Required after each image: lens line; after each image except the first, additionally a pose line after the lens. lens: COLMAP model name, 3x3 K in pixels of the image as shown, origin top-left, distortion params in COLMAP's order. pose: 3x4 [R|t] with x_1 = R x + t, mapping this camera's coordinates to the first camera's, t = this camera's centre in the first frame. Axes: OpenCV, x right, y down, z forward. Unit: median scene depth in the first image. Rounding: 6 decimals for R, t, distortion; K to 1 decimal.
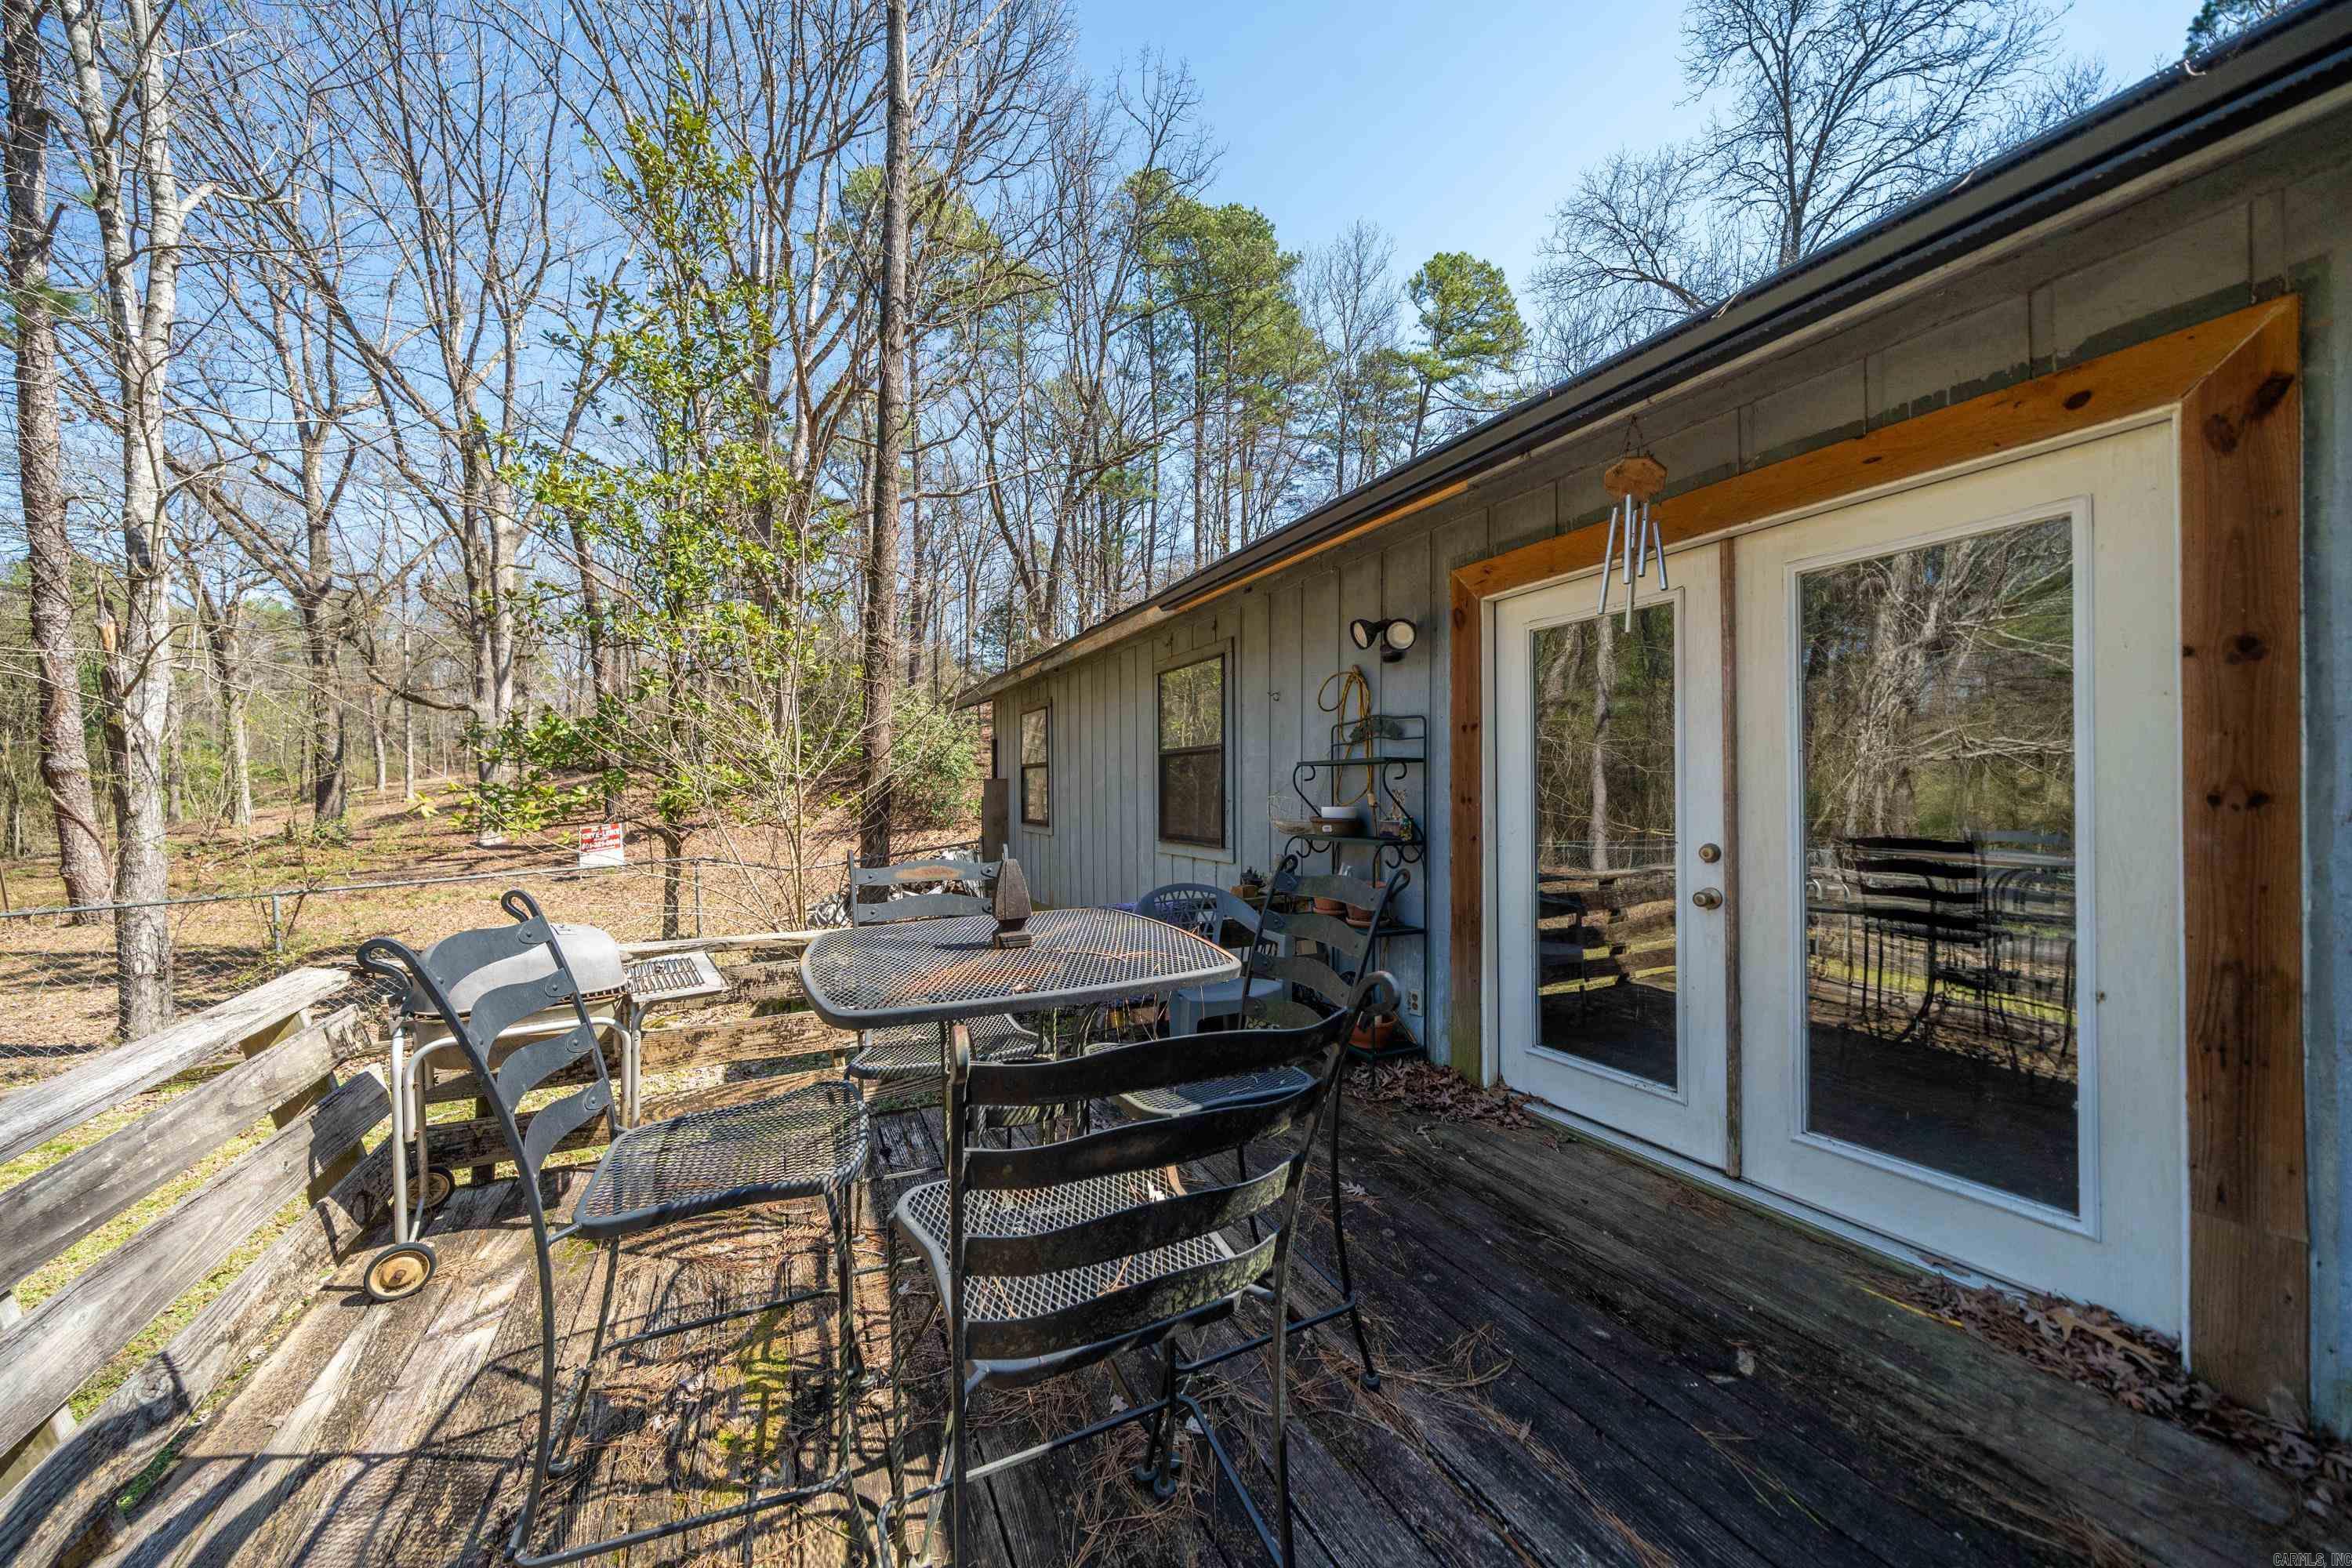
lens RADIAL K [[802.6, 0, 1152.8], [0, 802.6, 782.9], [0, 0, 1]] dist [-0.001184, -0.000046]
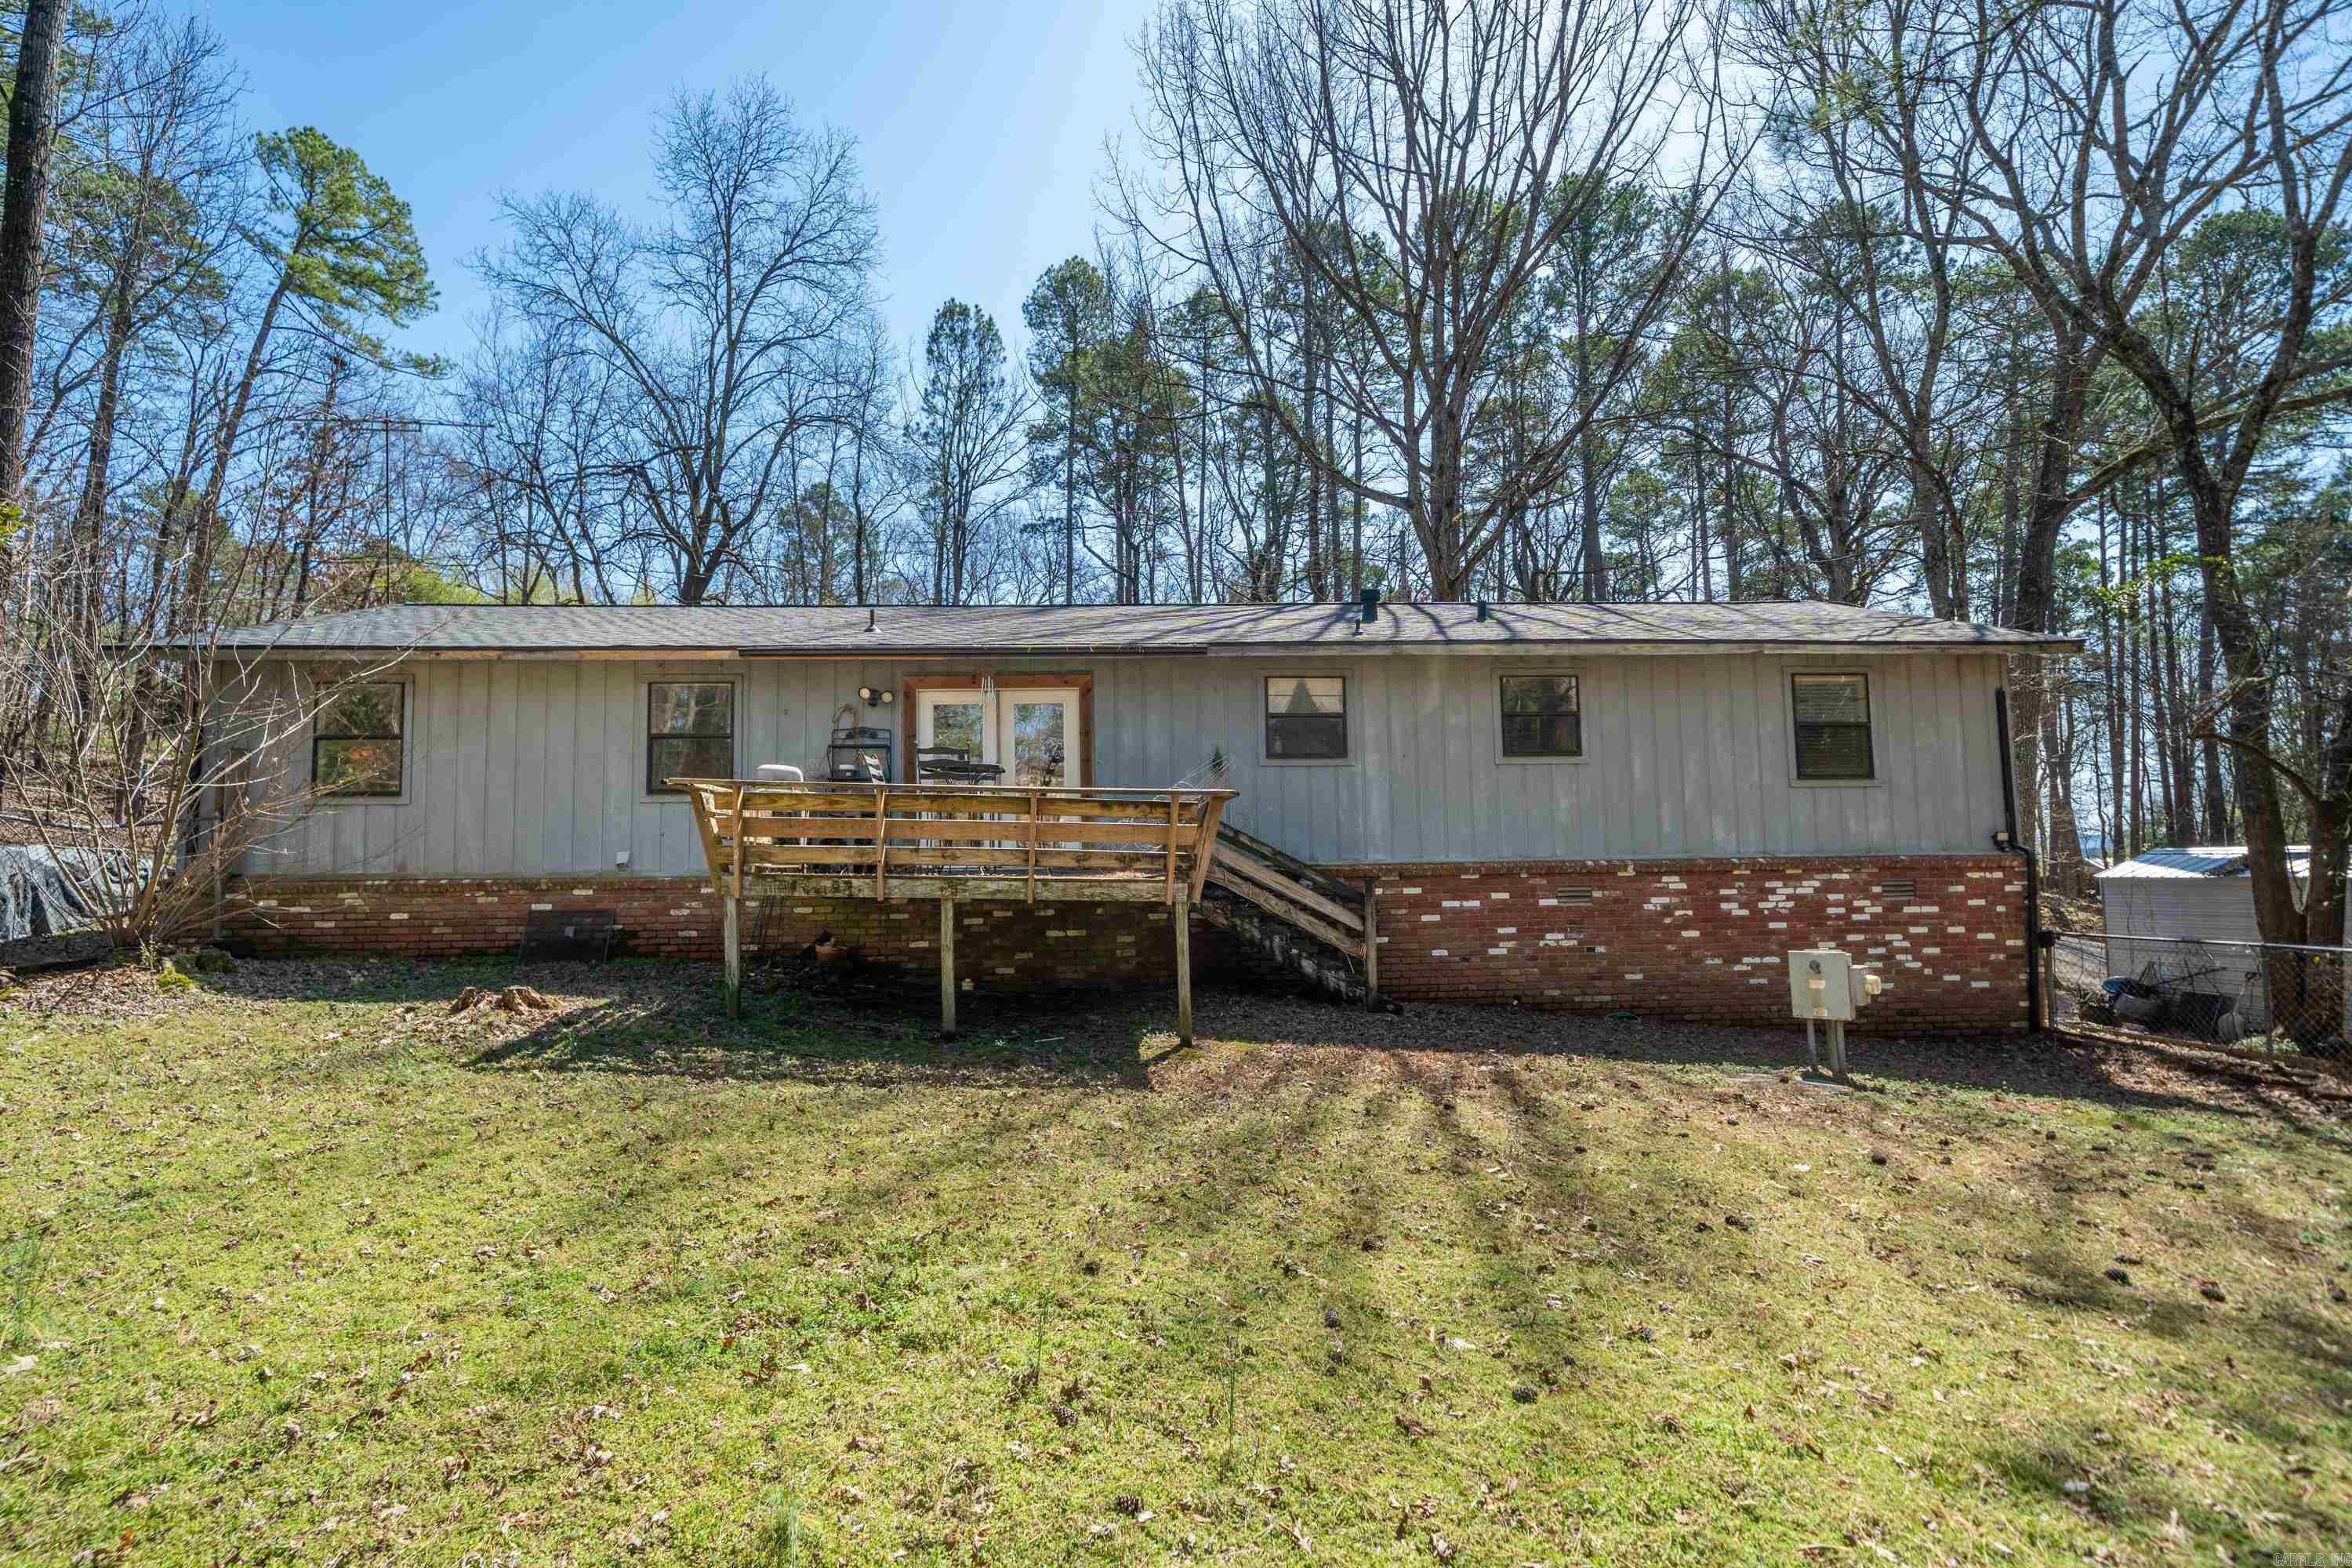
lens RADIAL K [[1124.8, 0, 1171.2], [0, 1124.8, 776.1], [0, 0, 1]] dist [0.000540, 0.000758]
pose [[0.376690, 0.080084, 0.922871, -0.434670], [0.003674, 0.996119, -0.087939, 0.063248], [-0.926332, 0.036517, 0.374934, -0.192660]]
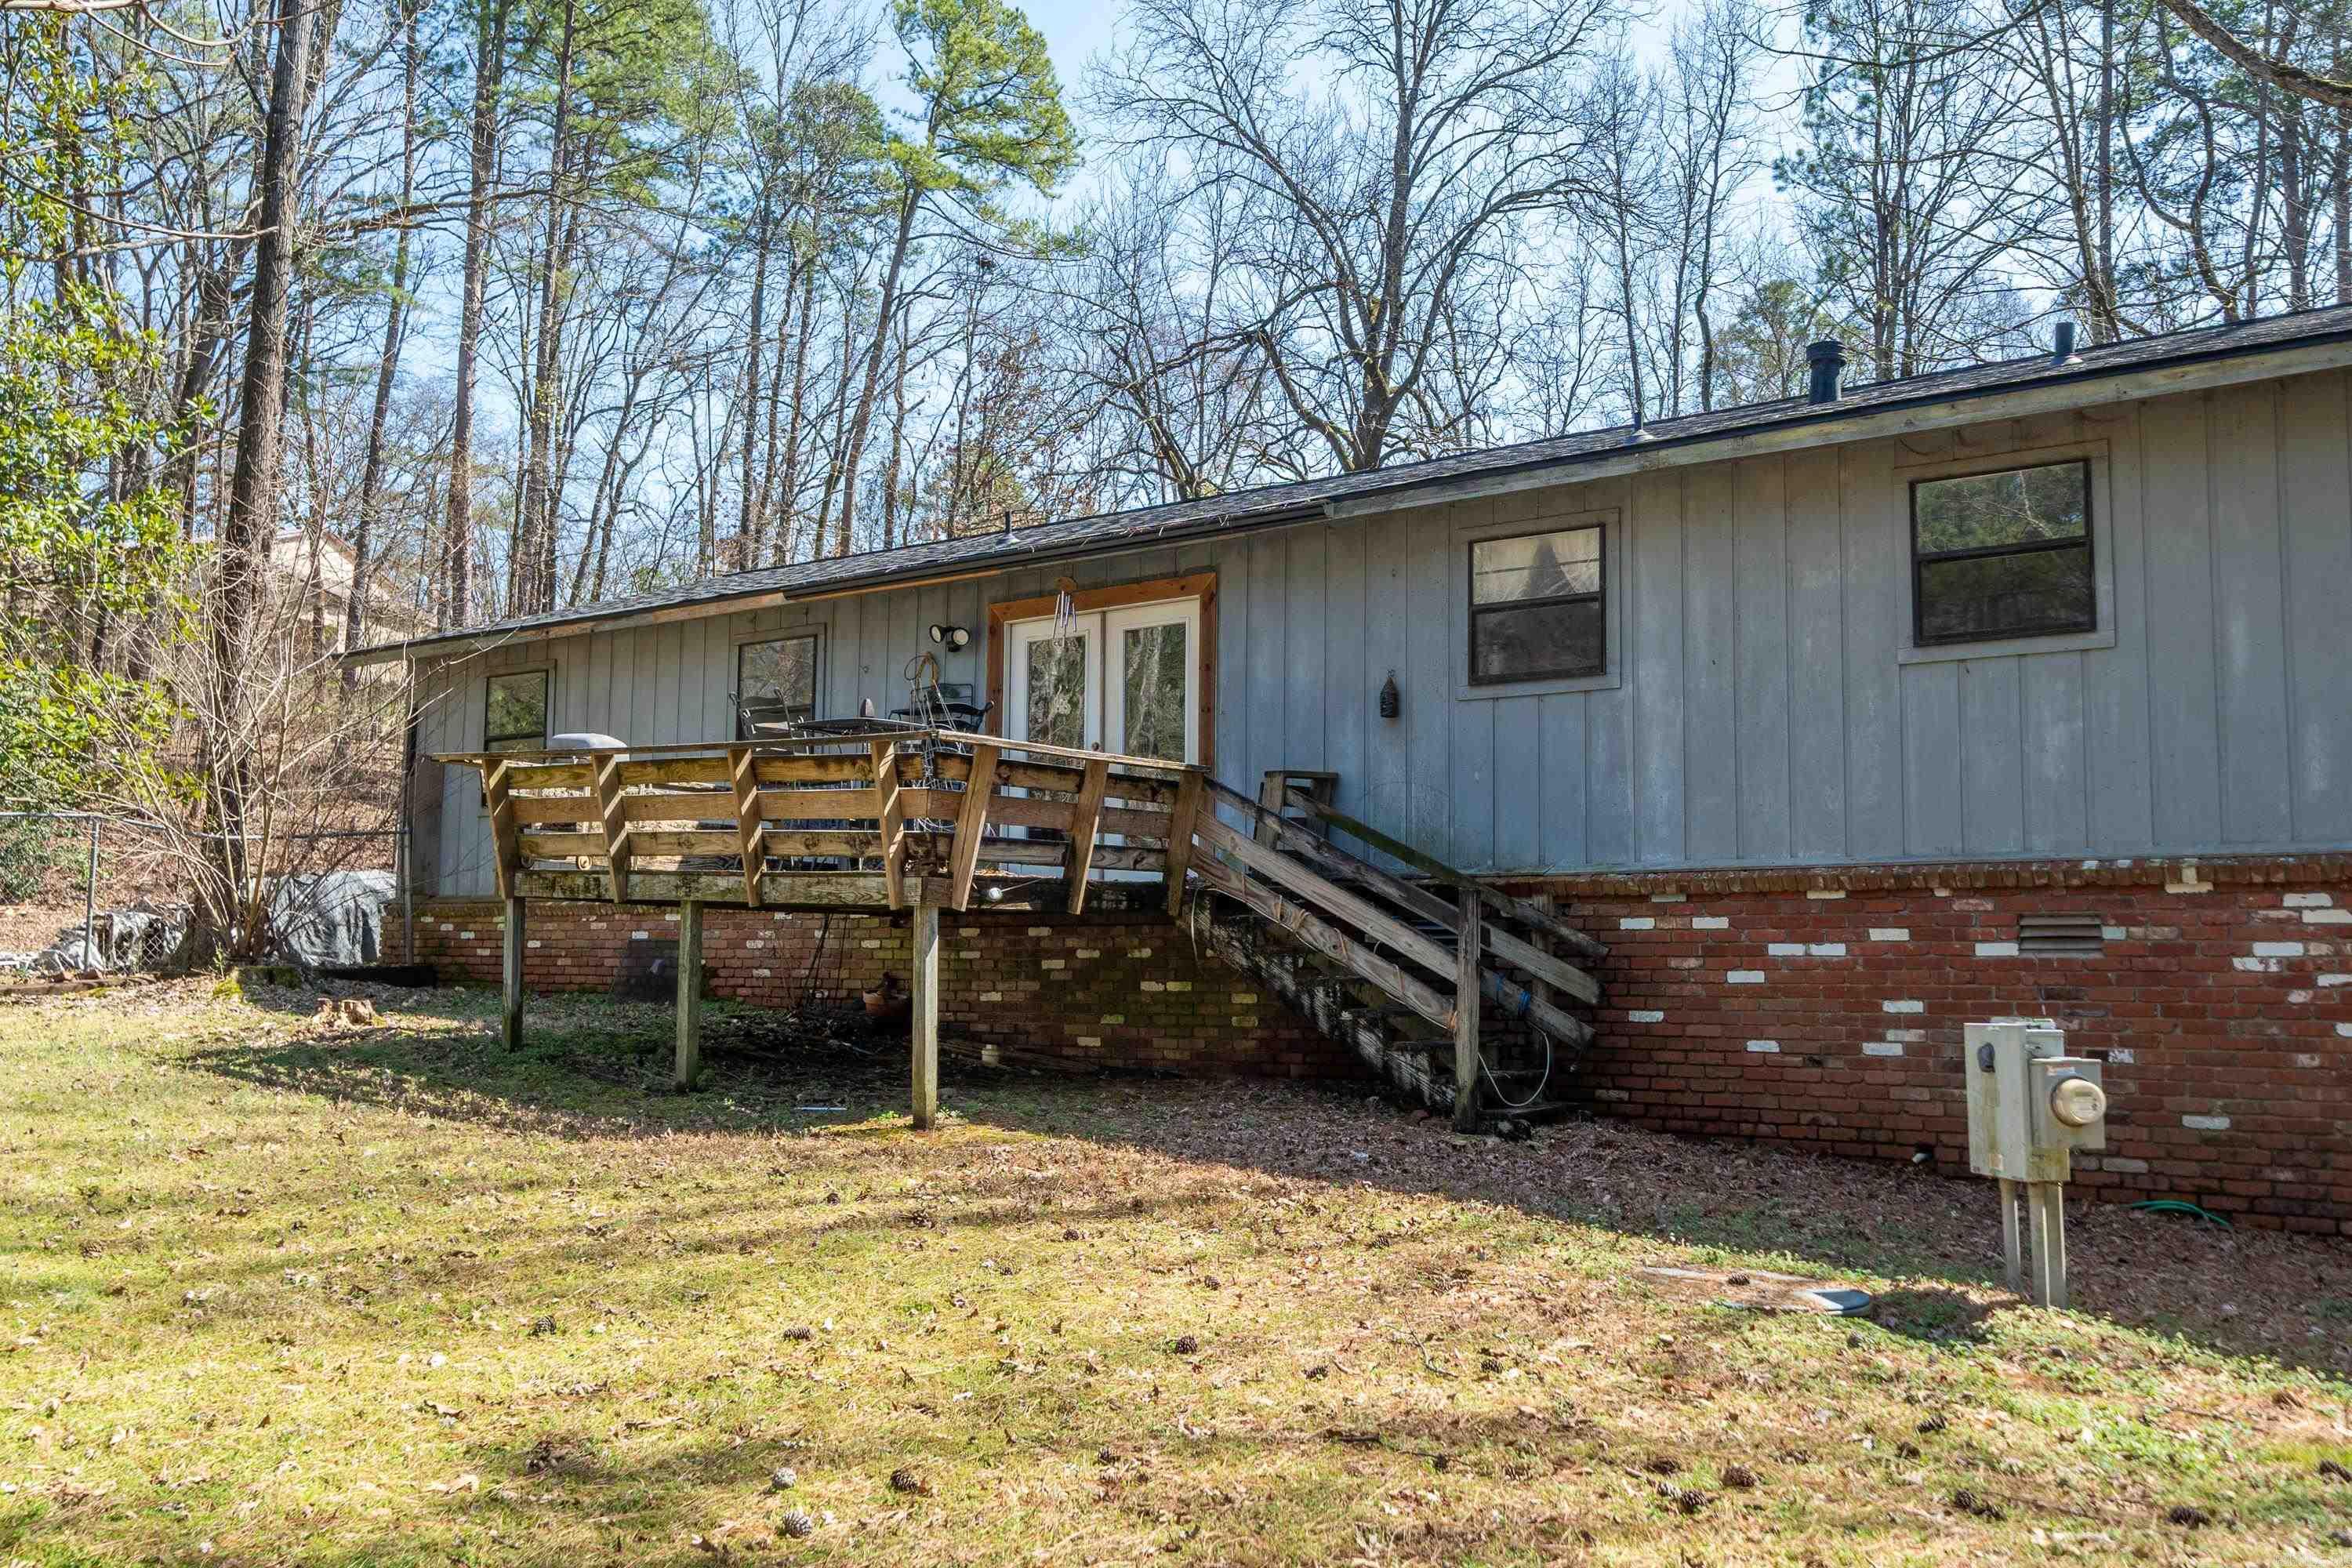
lens RADIAL K [[1990.5, 0, 1178.8], [0, 1990.5, 786.2], [0, 0, 1]] dist [0.002206, 0.000993]
pose [[0.882935, 0.060407, 0.465593, -0.210762], [-0.019773, 0.995593, -0.091672, 0.087512], [-0.469078, 0.071734, 0.880239, -0.500137]]
